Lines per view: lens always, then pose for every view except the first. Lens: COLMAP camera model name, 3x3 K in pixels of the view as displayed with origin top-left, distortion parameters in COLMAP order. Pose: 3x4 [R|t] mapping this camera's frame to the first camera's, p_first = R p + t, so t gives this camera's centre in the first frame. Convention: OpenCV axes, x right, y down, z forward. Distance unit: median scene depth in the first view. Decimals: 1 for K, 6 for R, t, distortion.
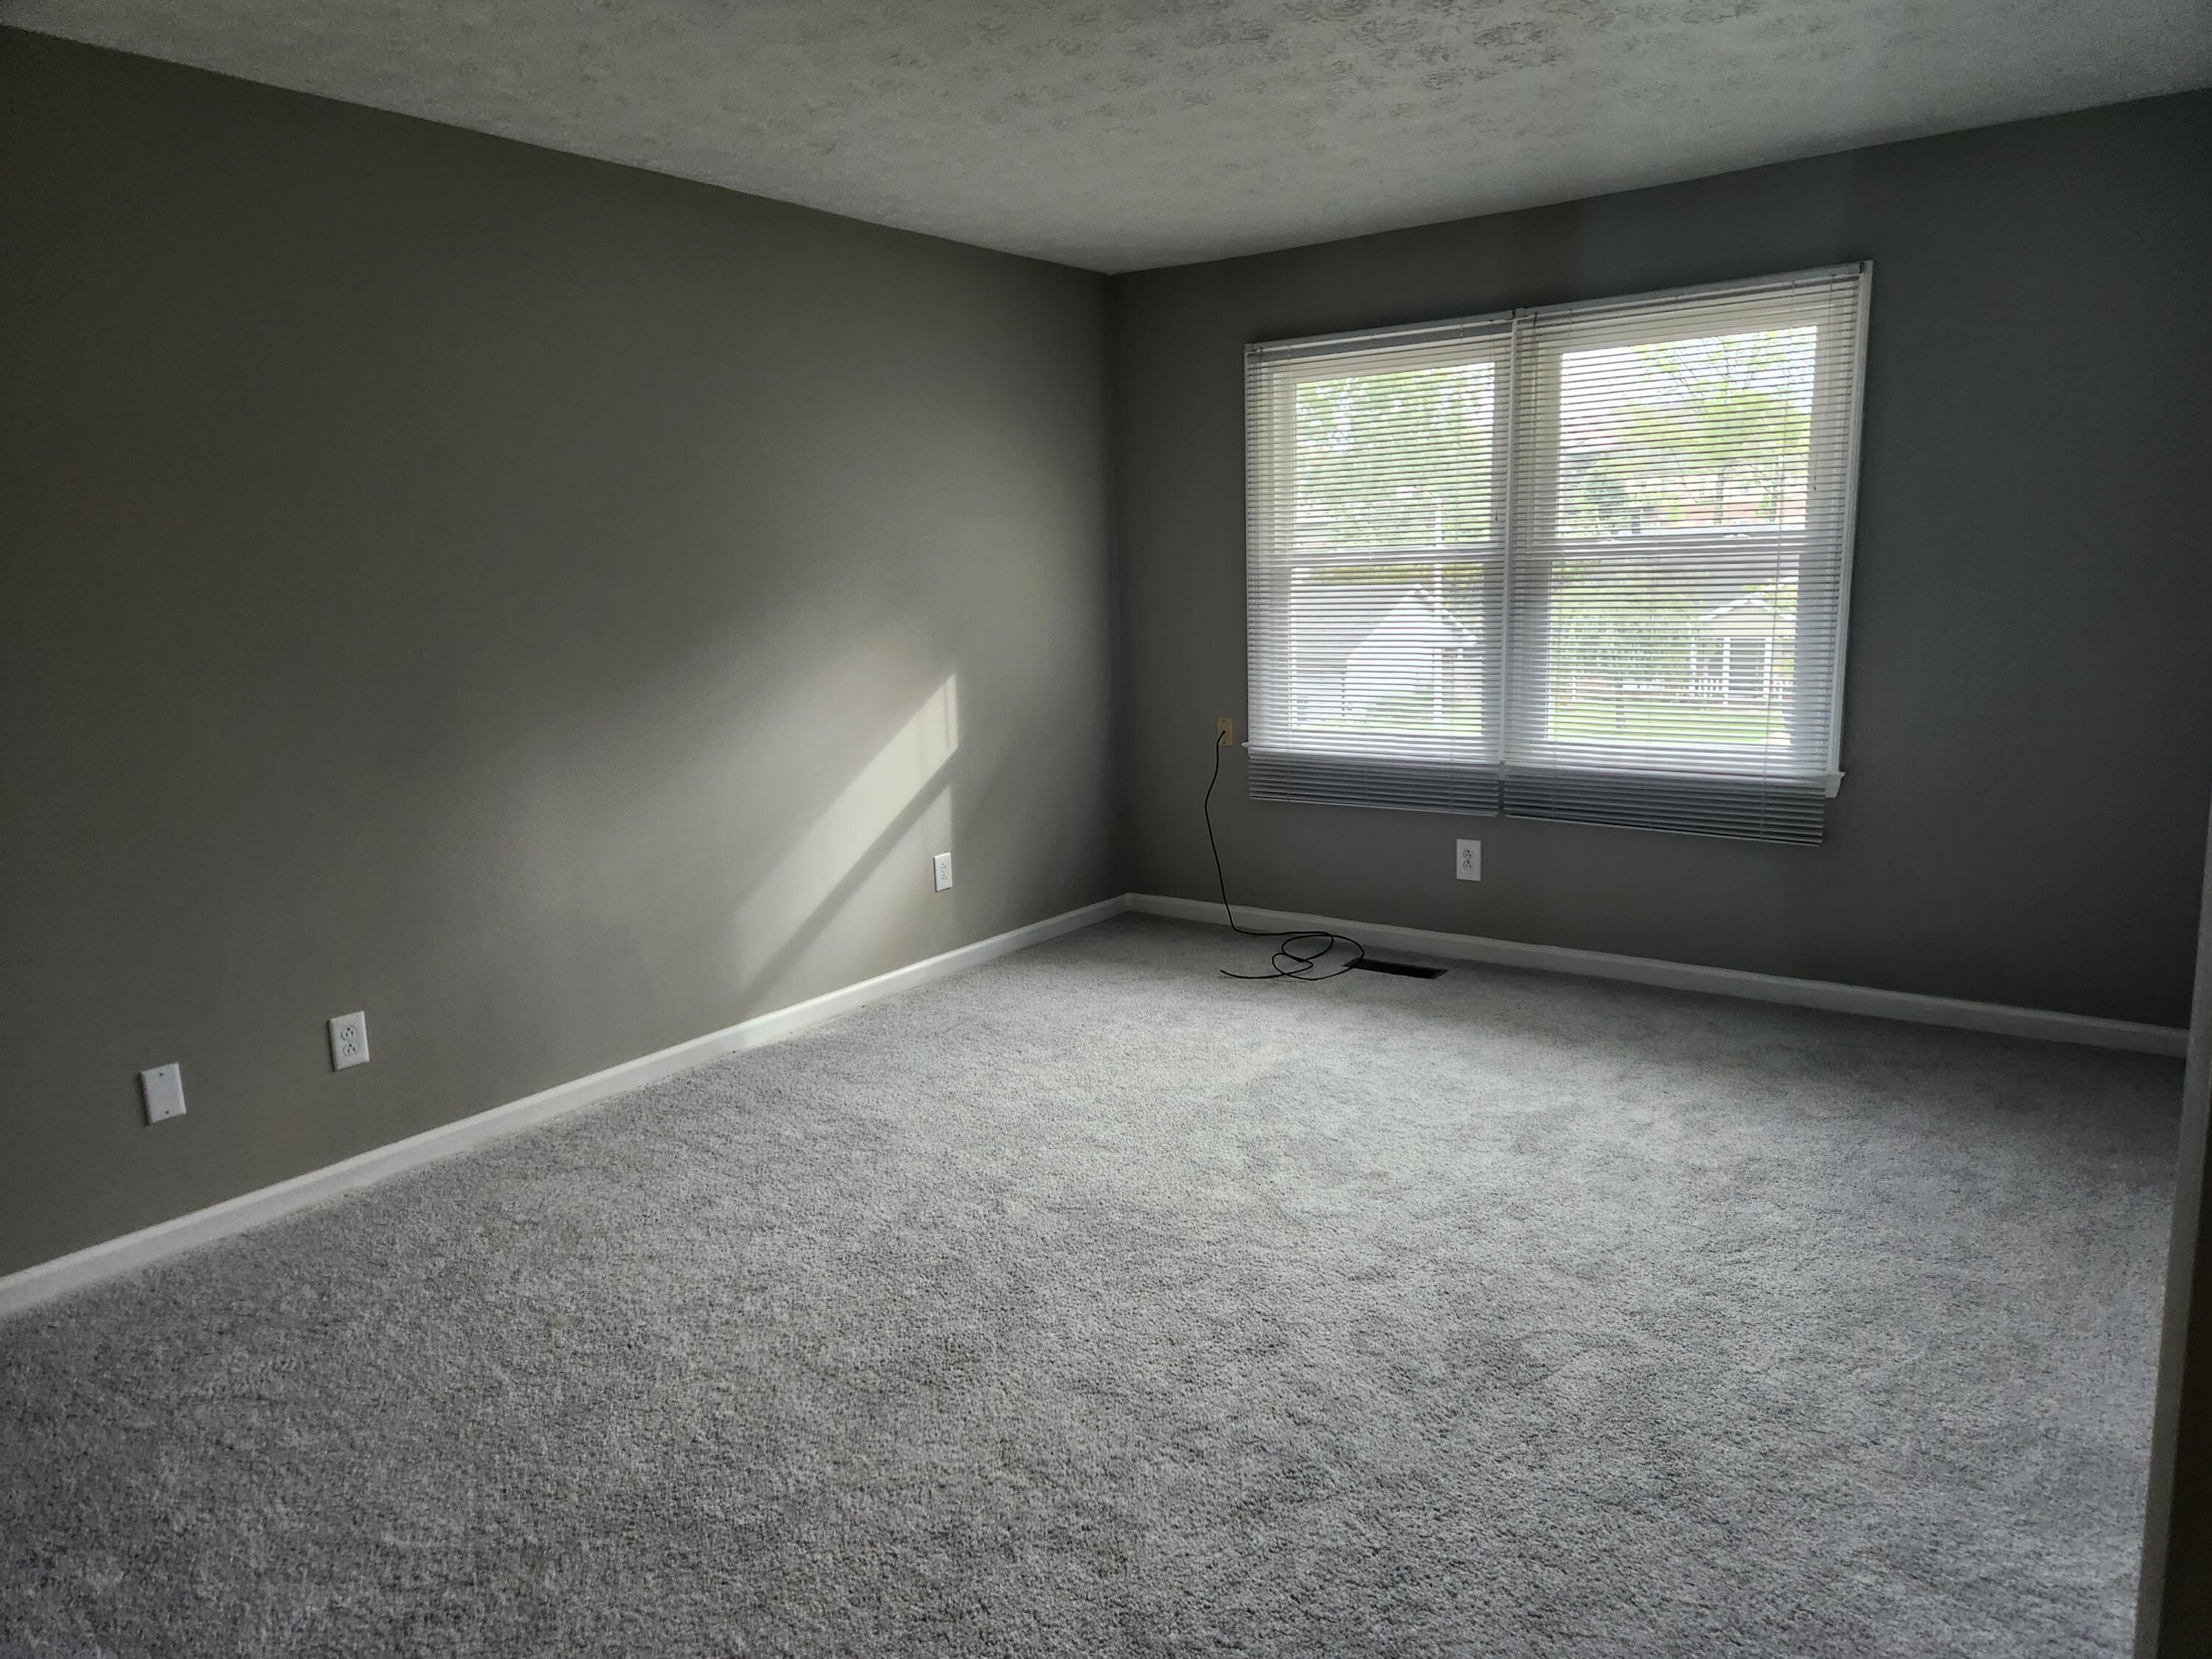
lens RADIAL K [[1496.8, 0, 1124.9], [0, 1496.8, 828.7], [0, 0, 1]] dist [0.075594, -0.062504]
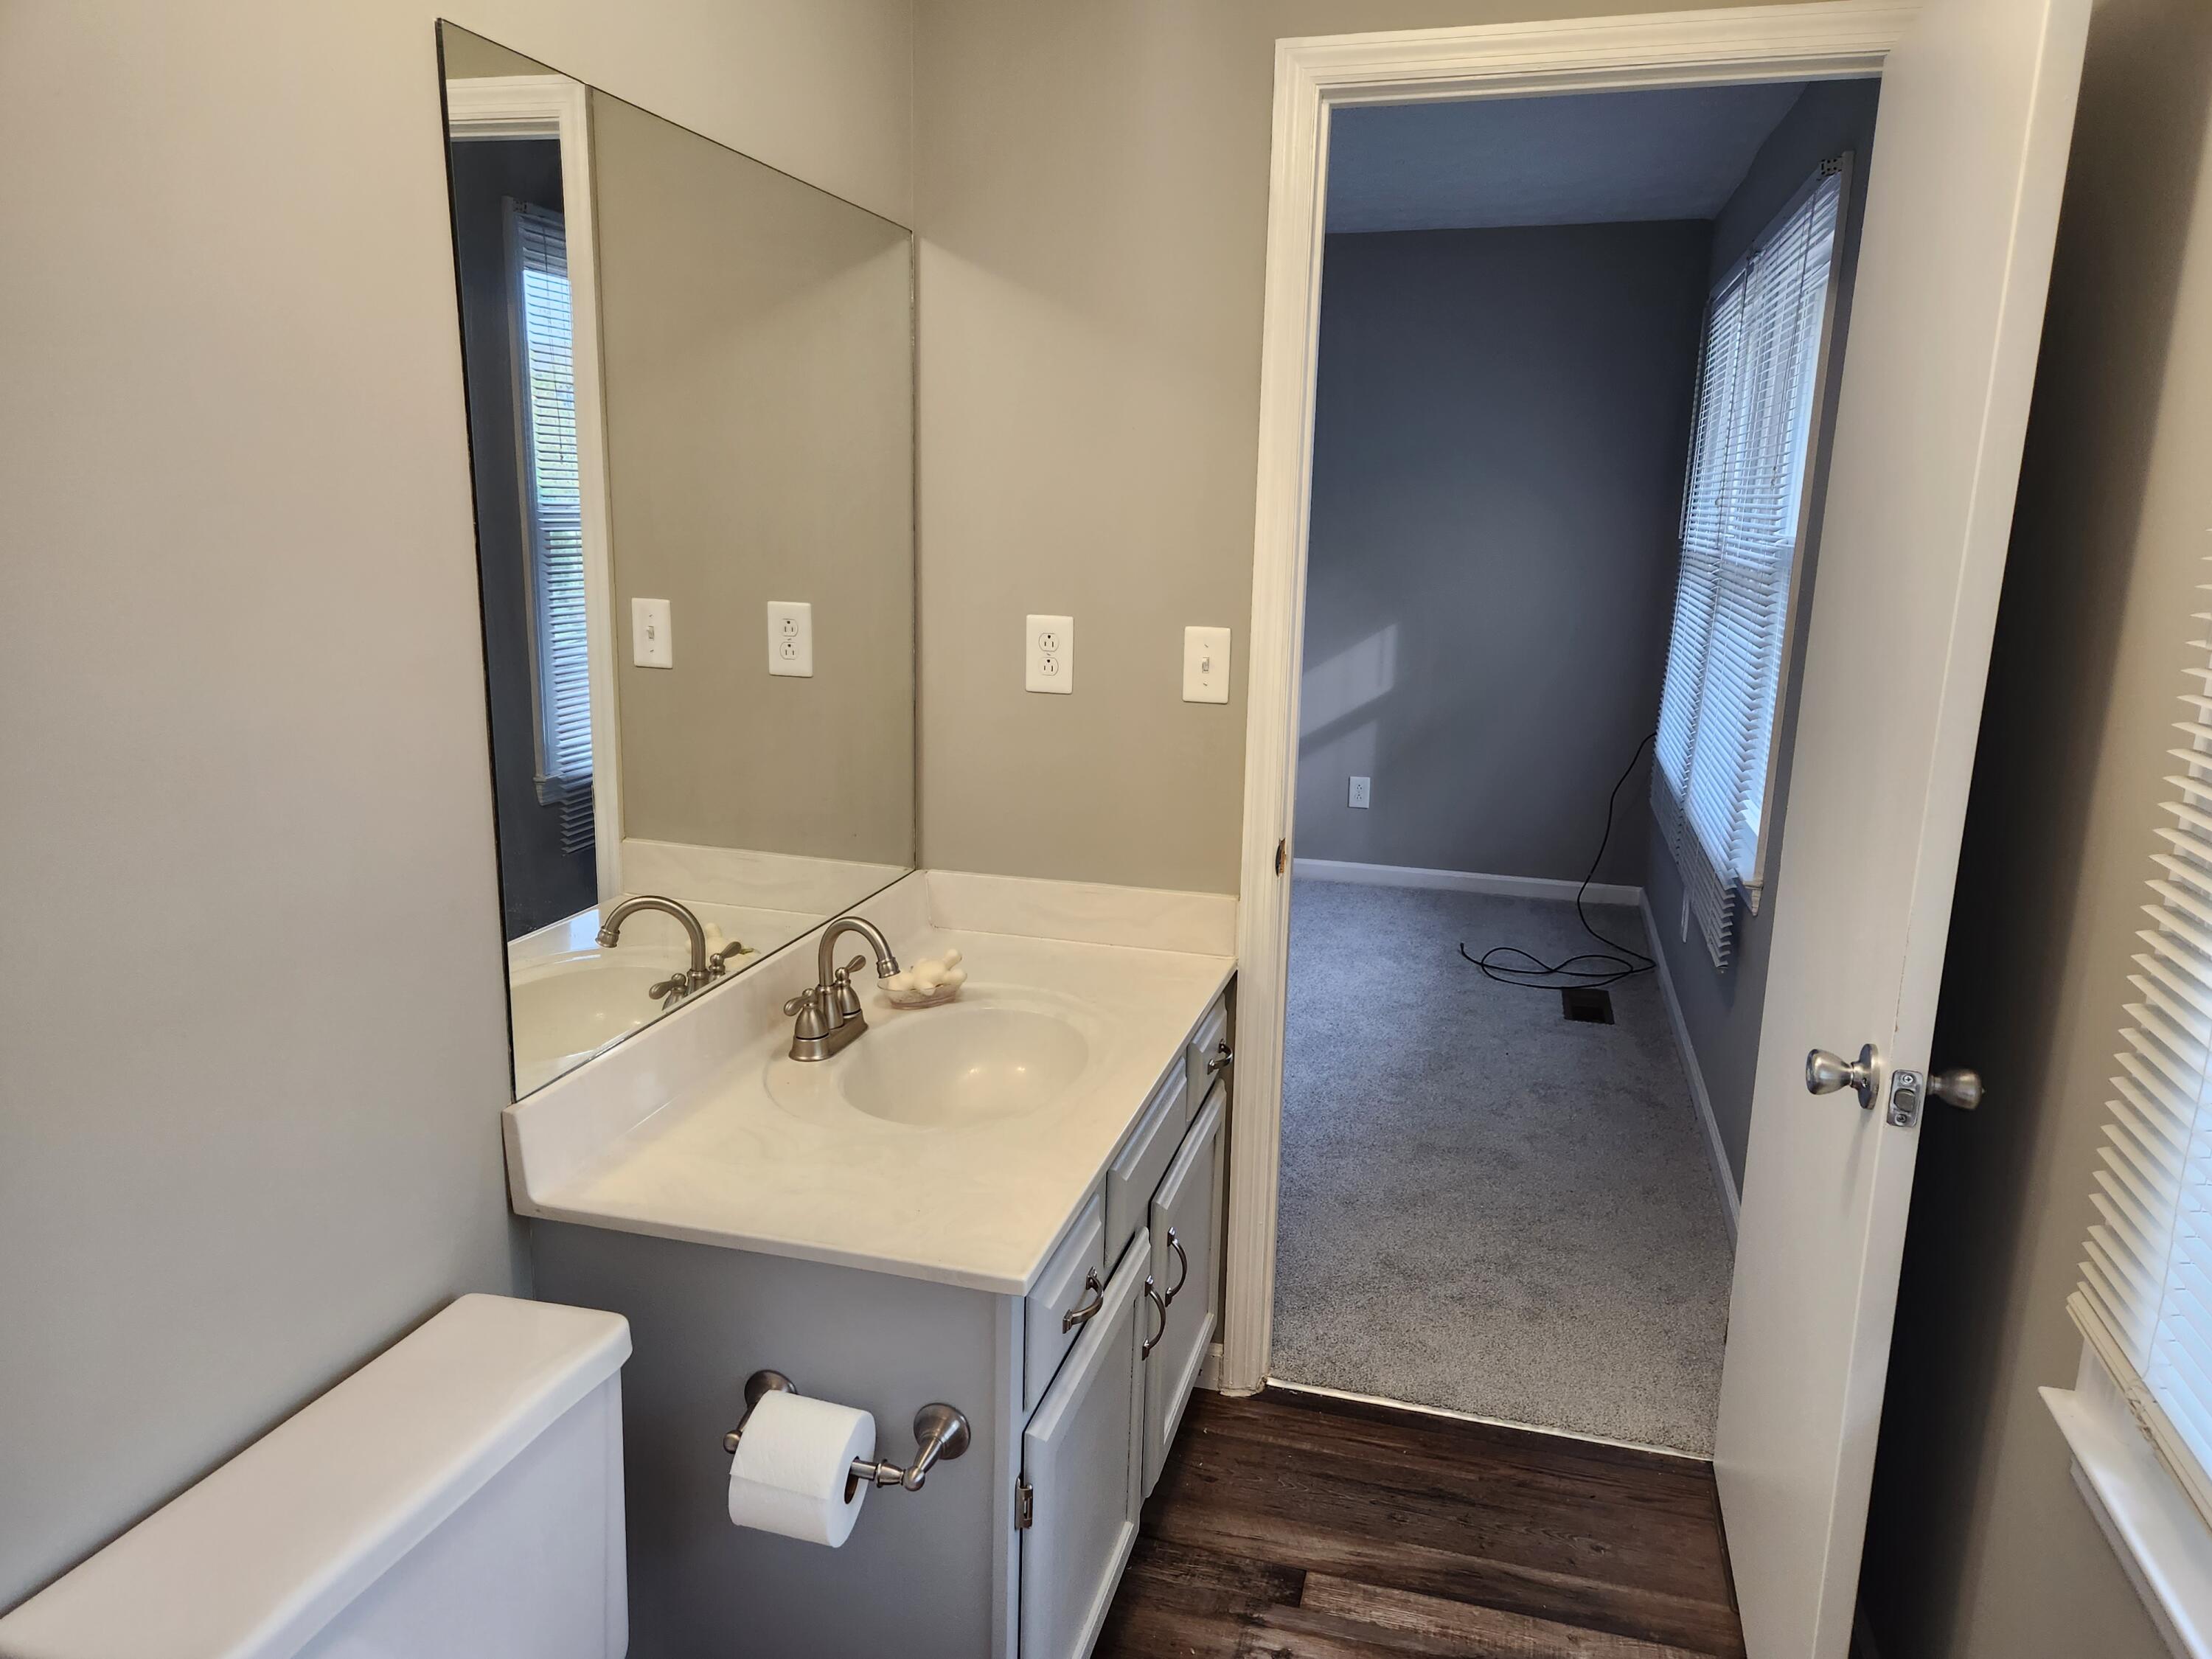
lens RADIAL K [[1496.8, 0, 1108.1], [0, 1496.8, 823.5], [0, 0, 1]] dist [0.075594, -0.062504]
pose [[0.350467, 0.230016, -0.907891, 0.917909], [-0.202222, 0.965092, 0.166446, -0.108265], [0.914483, 0.125261, 0.384747, 0.406272]]
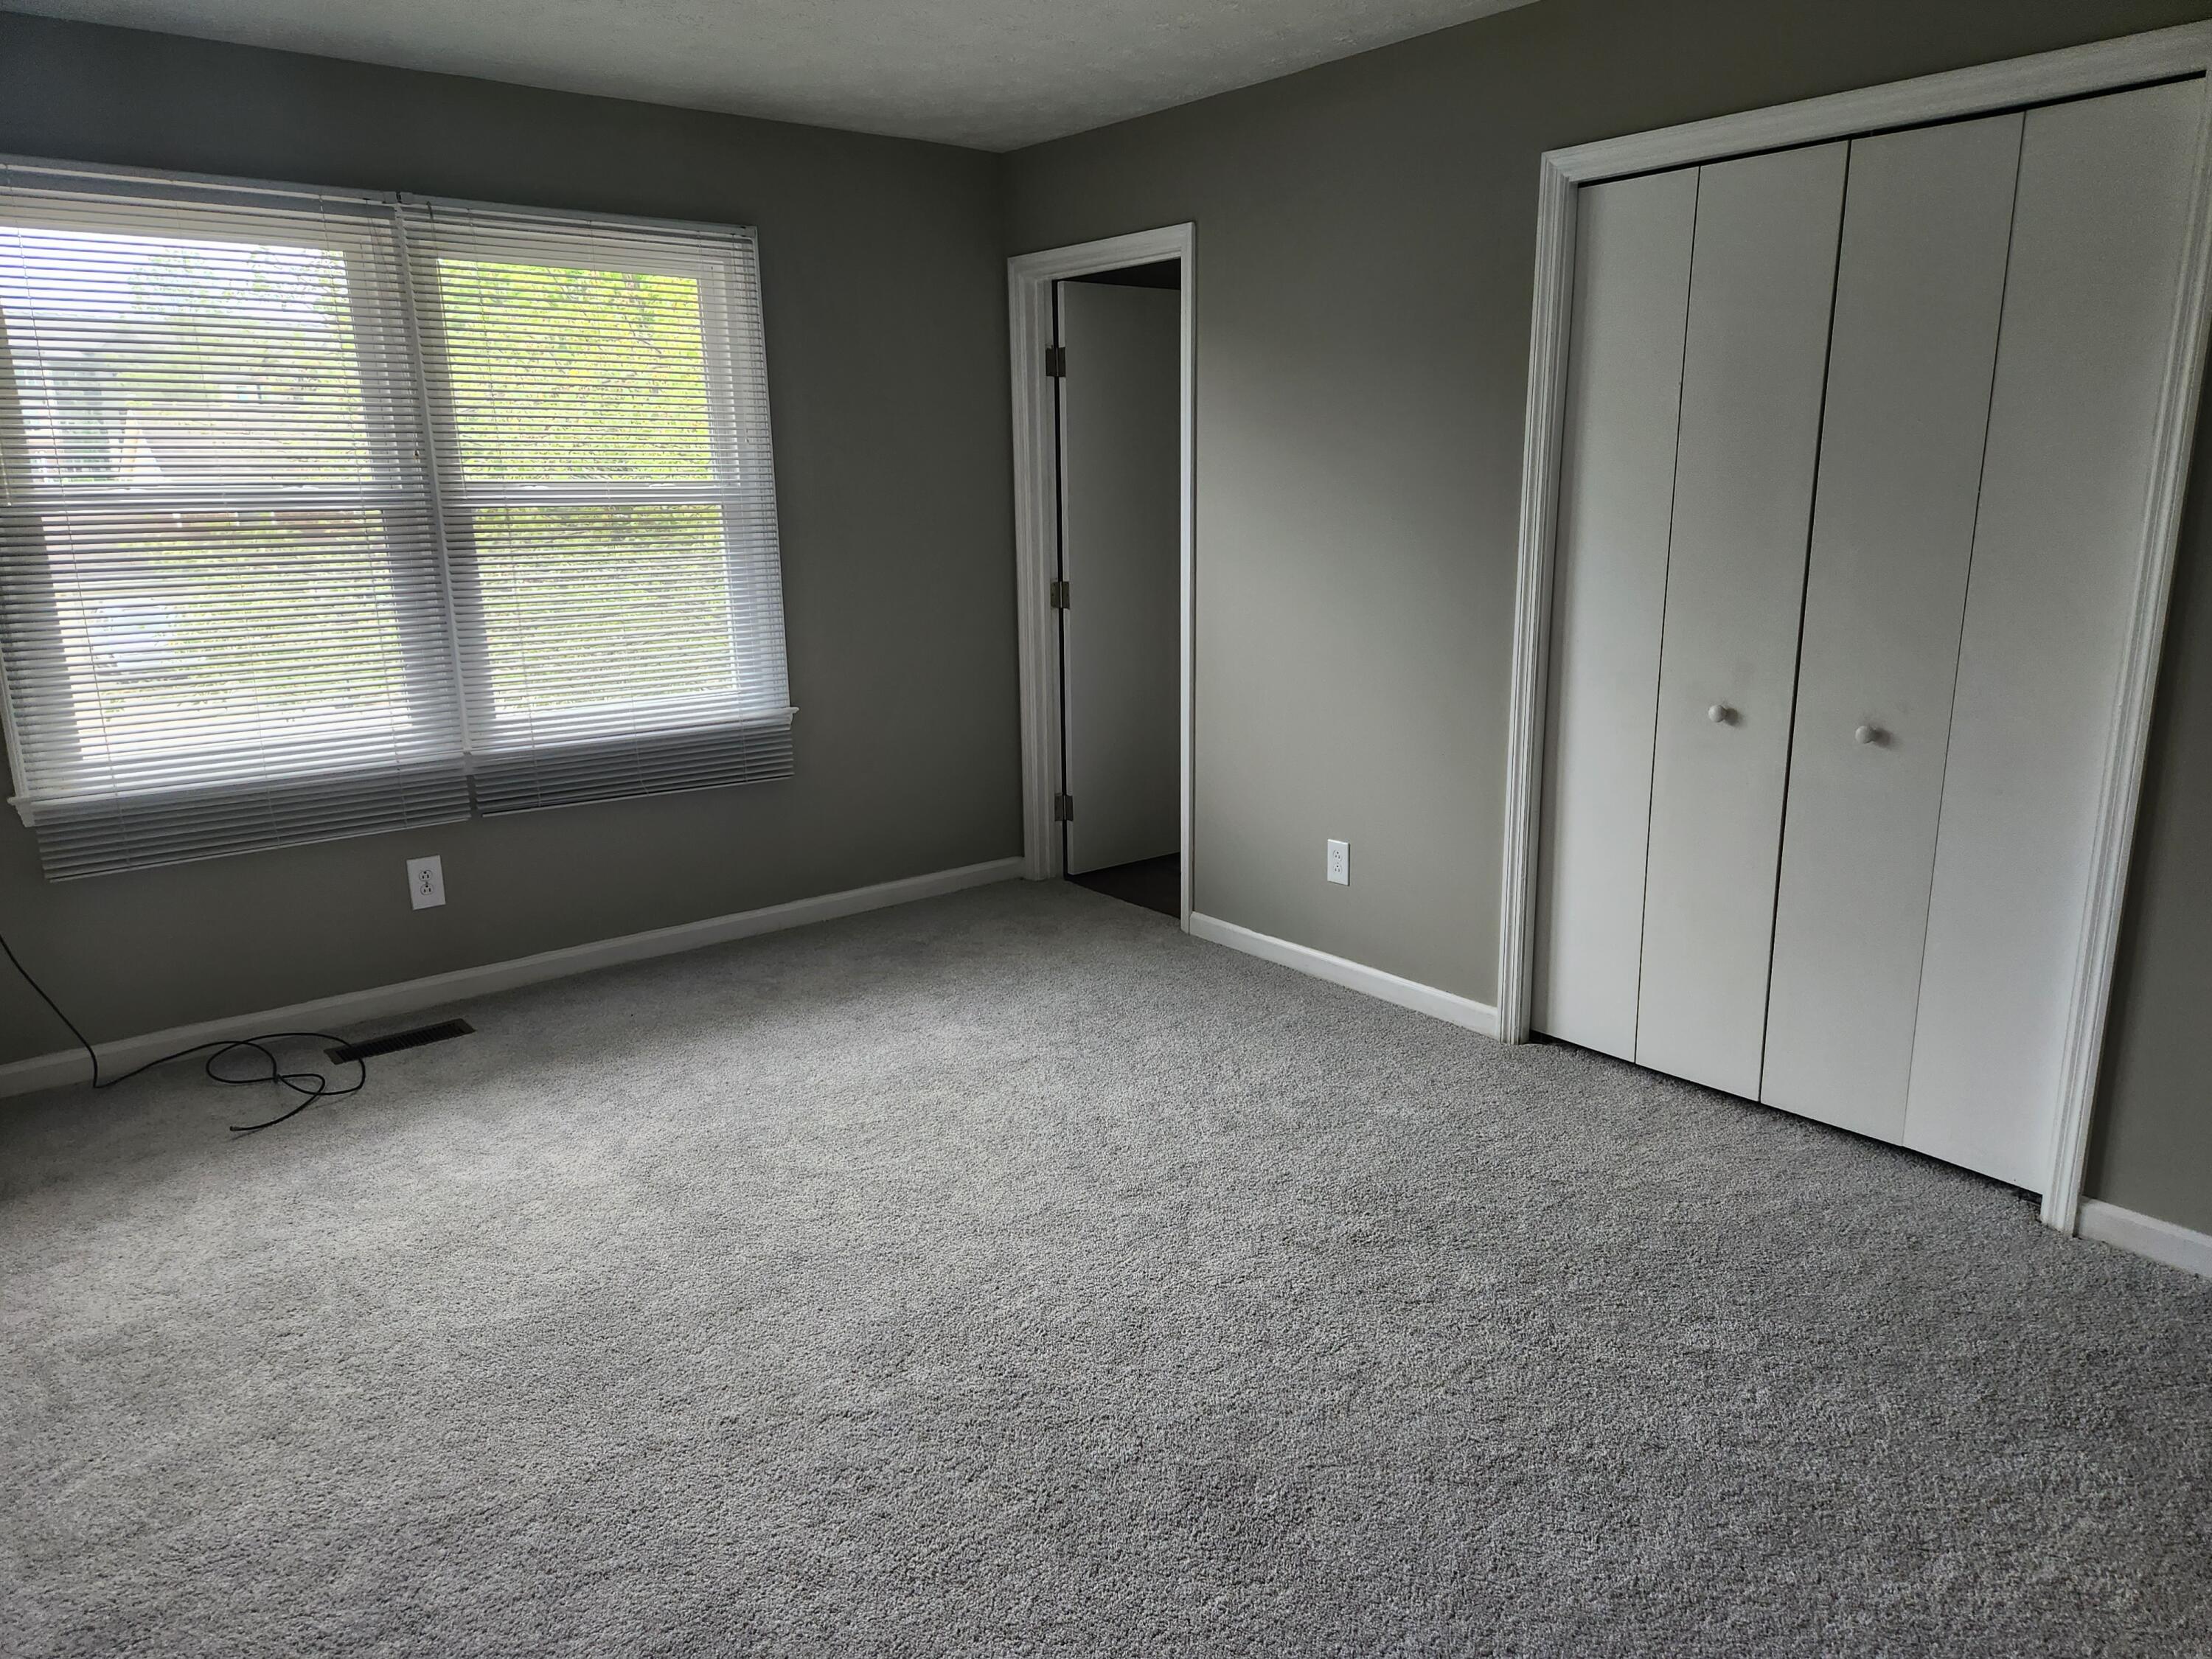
lens RADIAL K [[1496.8, 0, 1108.3], [0, 1496.8, 817.5], [0, 0, 1]] dist [0.075594, -0.062504]
pose [[0.267325, -0.191903, 0.944304, -0.460337], [0.176965, 0.973079, 0.147653, -0.072541], [-0.947218, 0.127637, 0.294088, 0.442102]]
